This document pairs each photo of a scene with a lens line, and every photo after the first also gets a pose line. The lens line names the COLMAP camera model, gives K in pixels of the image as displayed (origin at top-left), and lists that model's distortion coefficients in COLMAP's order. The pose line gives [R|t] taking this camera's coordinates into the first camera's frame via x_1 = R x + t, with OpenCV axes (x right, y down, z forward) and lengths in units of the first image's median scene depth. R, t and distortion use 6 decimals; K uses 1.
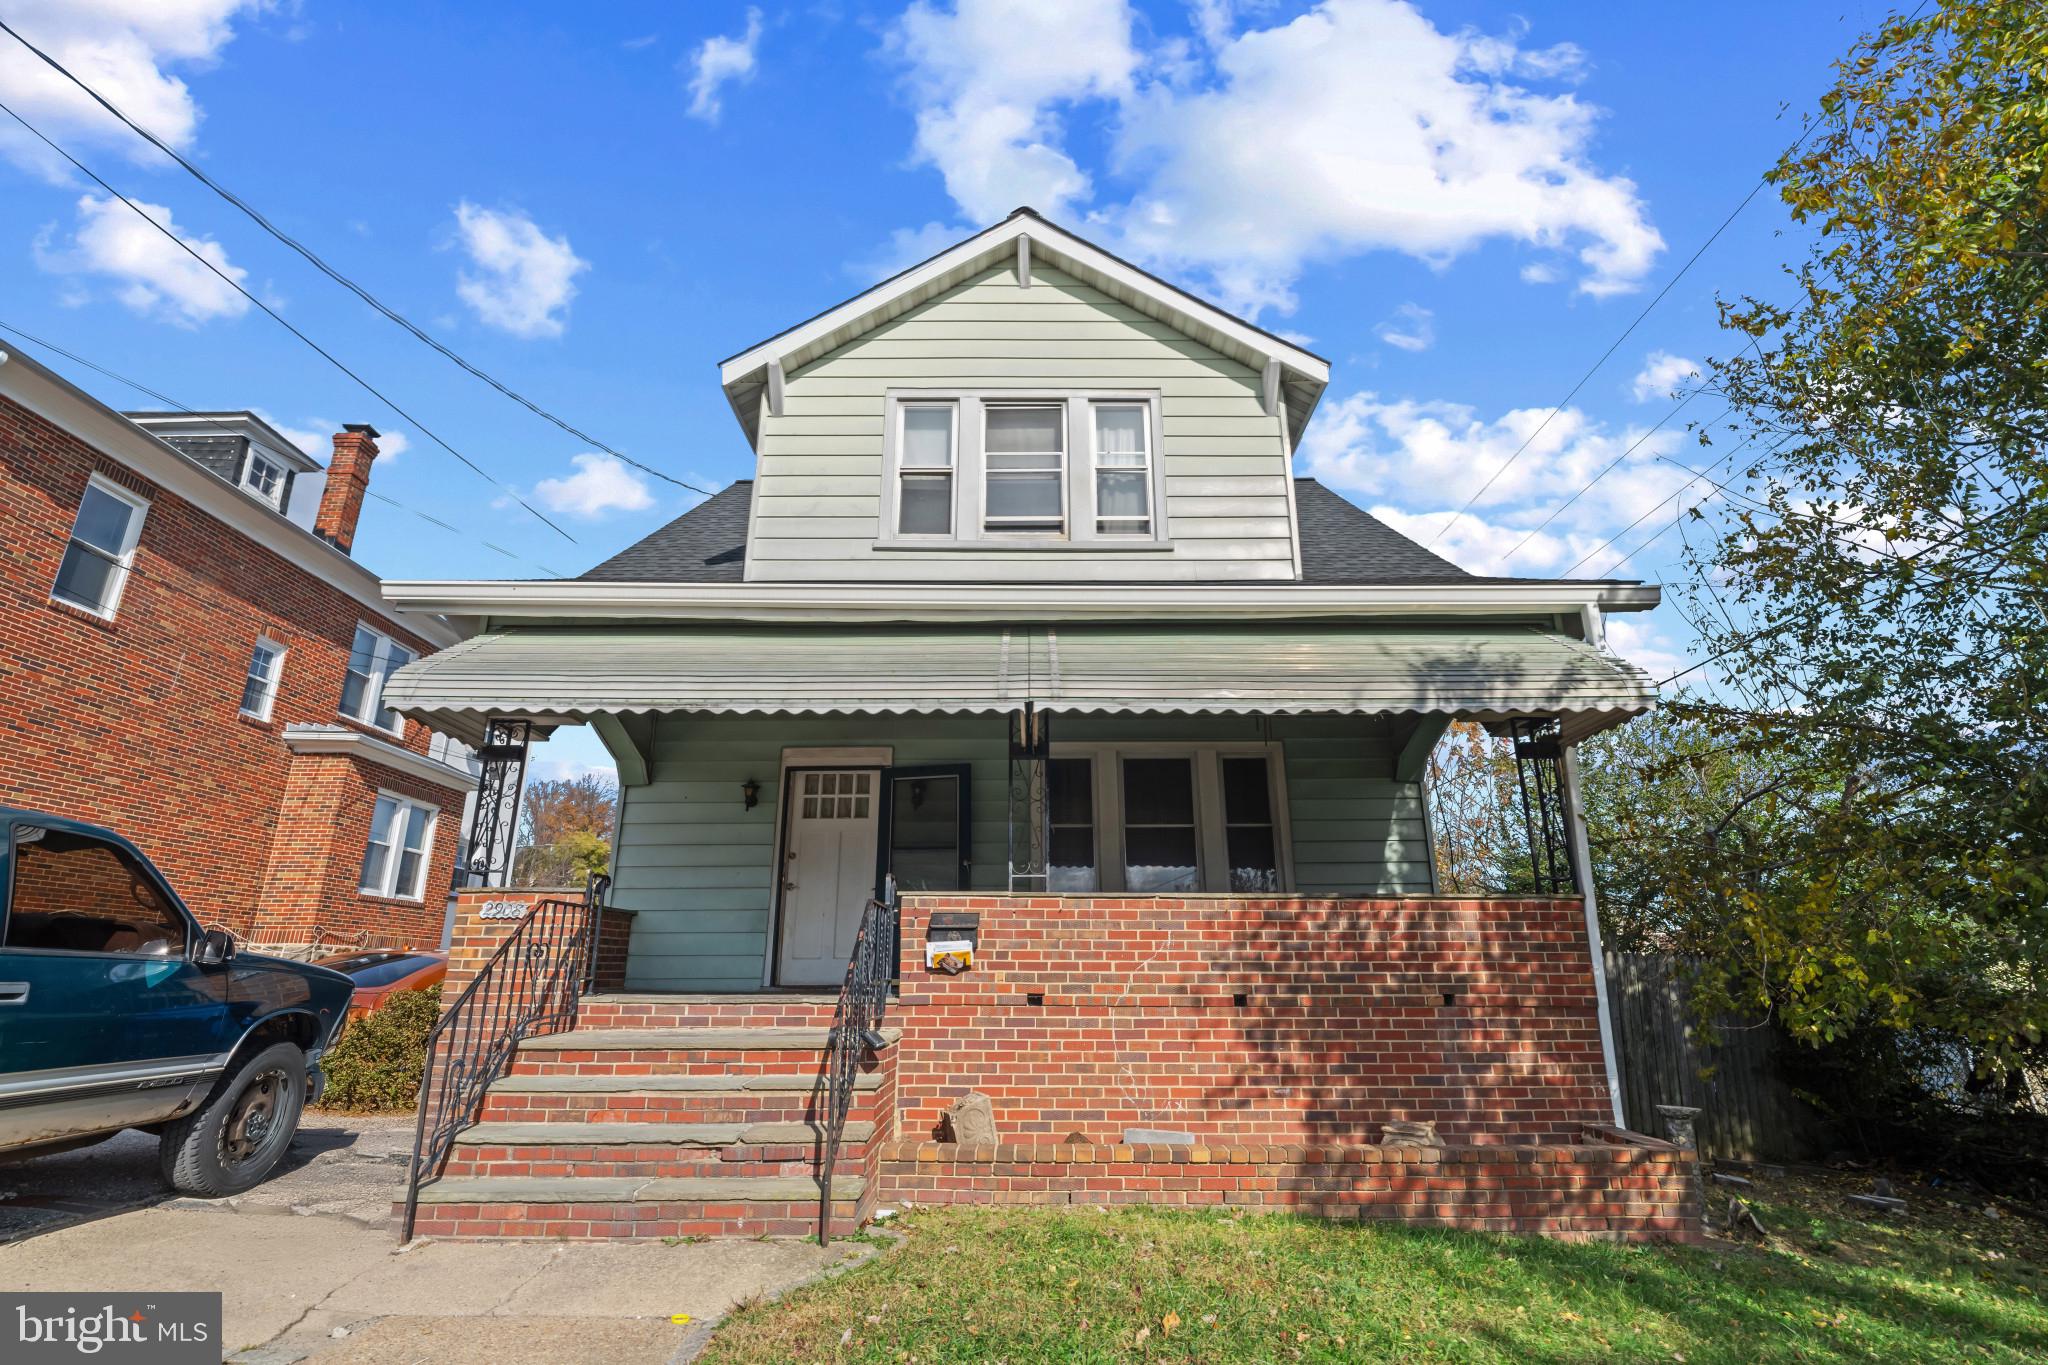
lens RADIAL K [[975.6, 0, 1029.8], [0, 975.6, 682.9], [0, 0, 1]] dist [-0.001195, 0.000950]
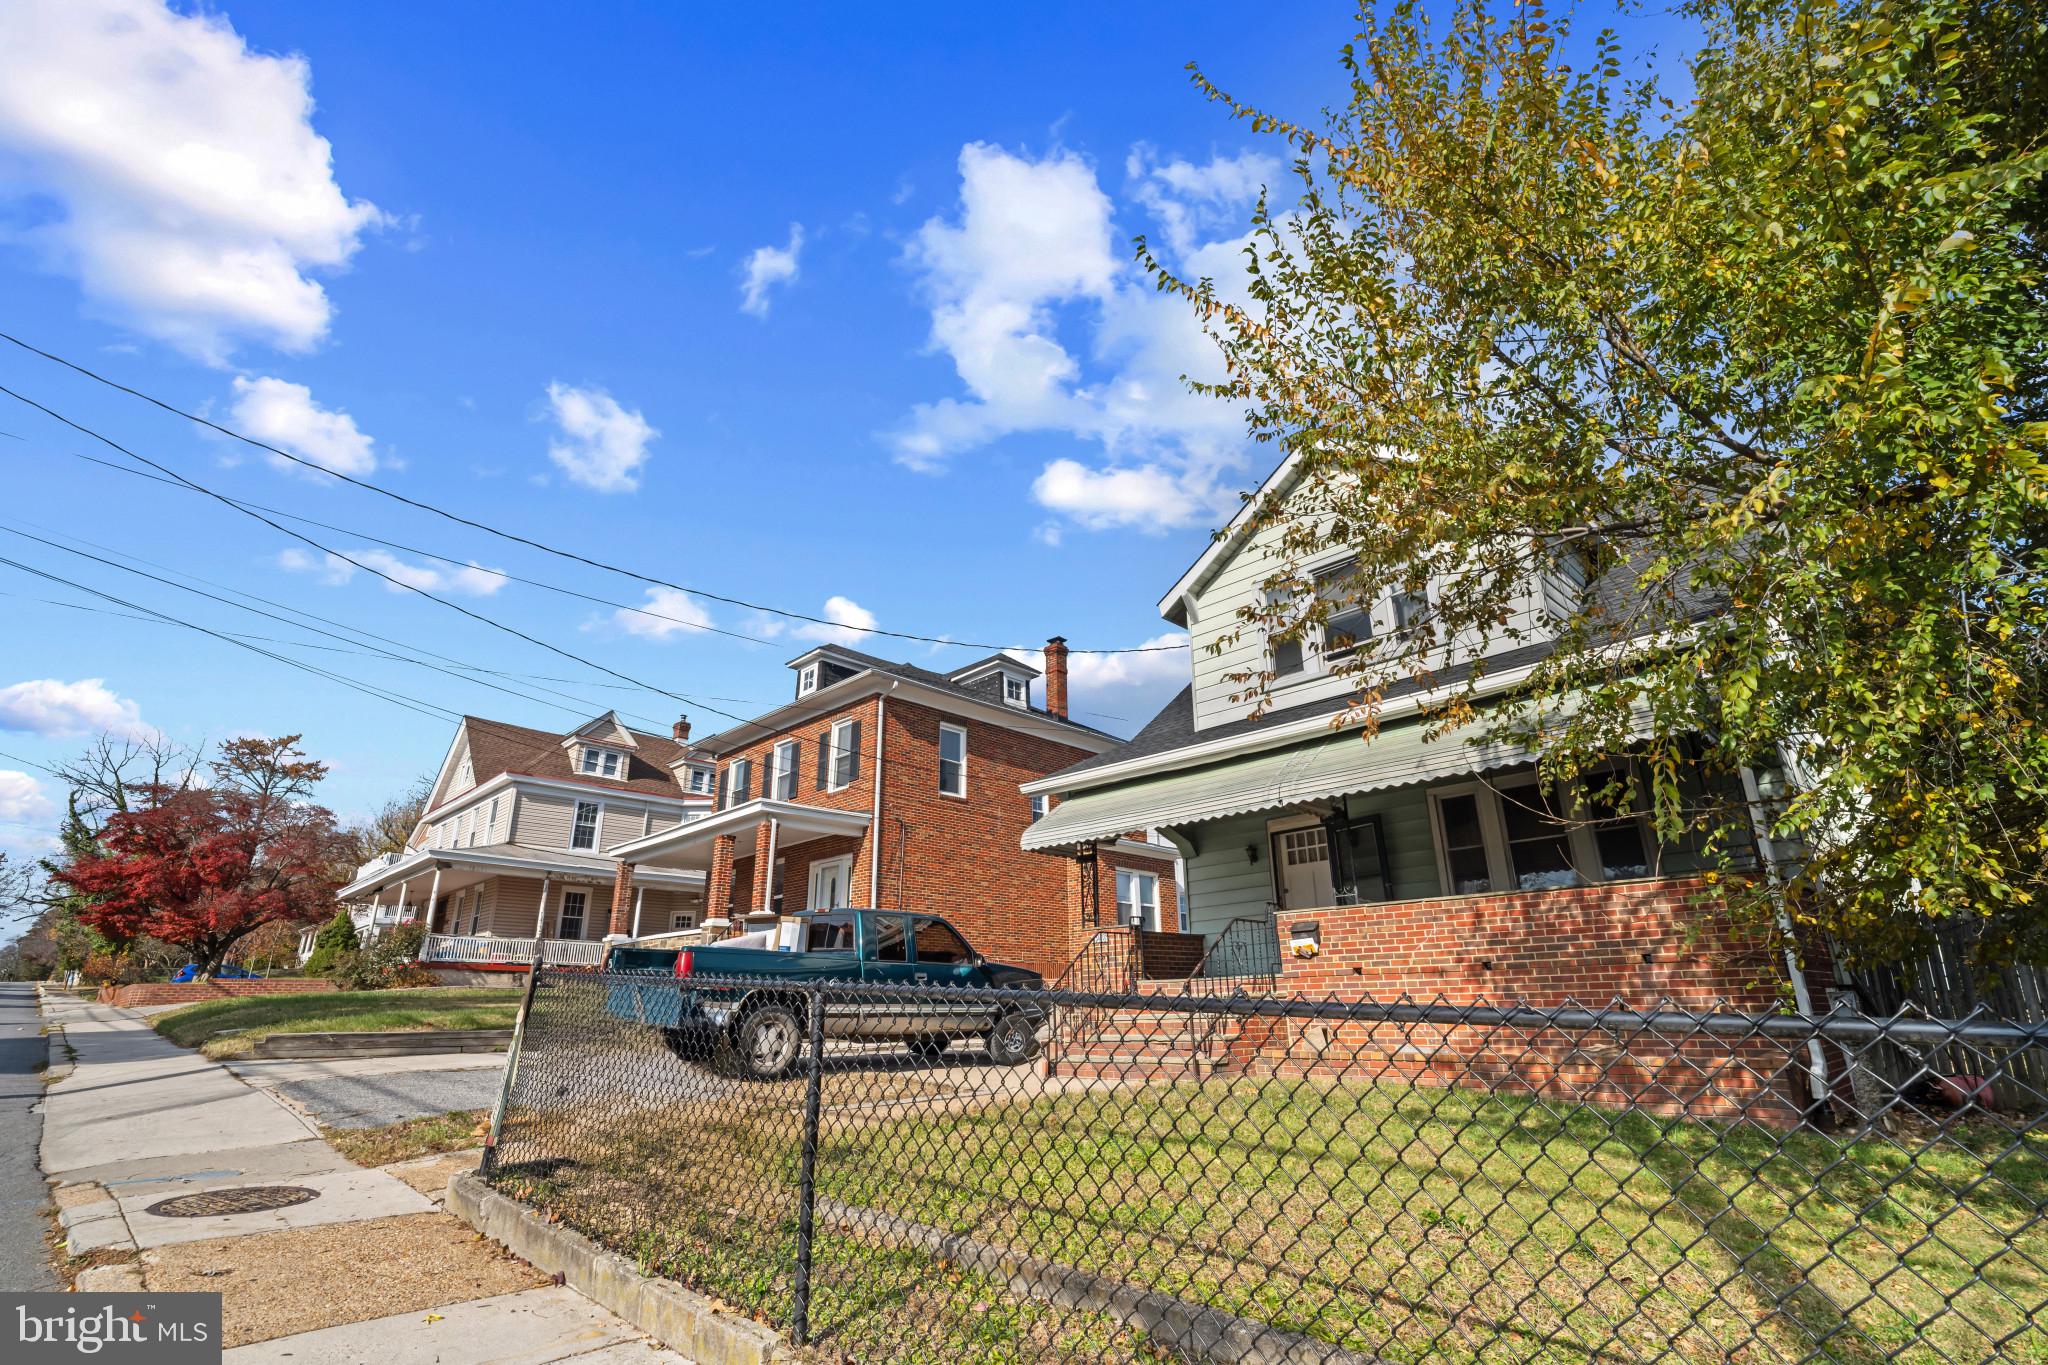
lens RADIAL K [[975.6, 0, 1015.9], [0, 975.6, 681.1], [0, 0, 1]] dist [-0.001195, 0.000950]
pose [[0.705737, -0.245381, -0.664622, 0.407172], [0.227295, 0.966936, -0.115640, -0.043181], [0.671023, -0.069454, 0.738176, -0.279734]]
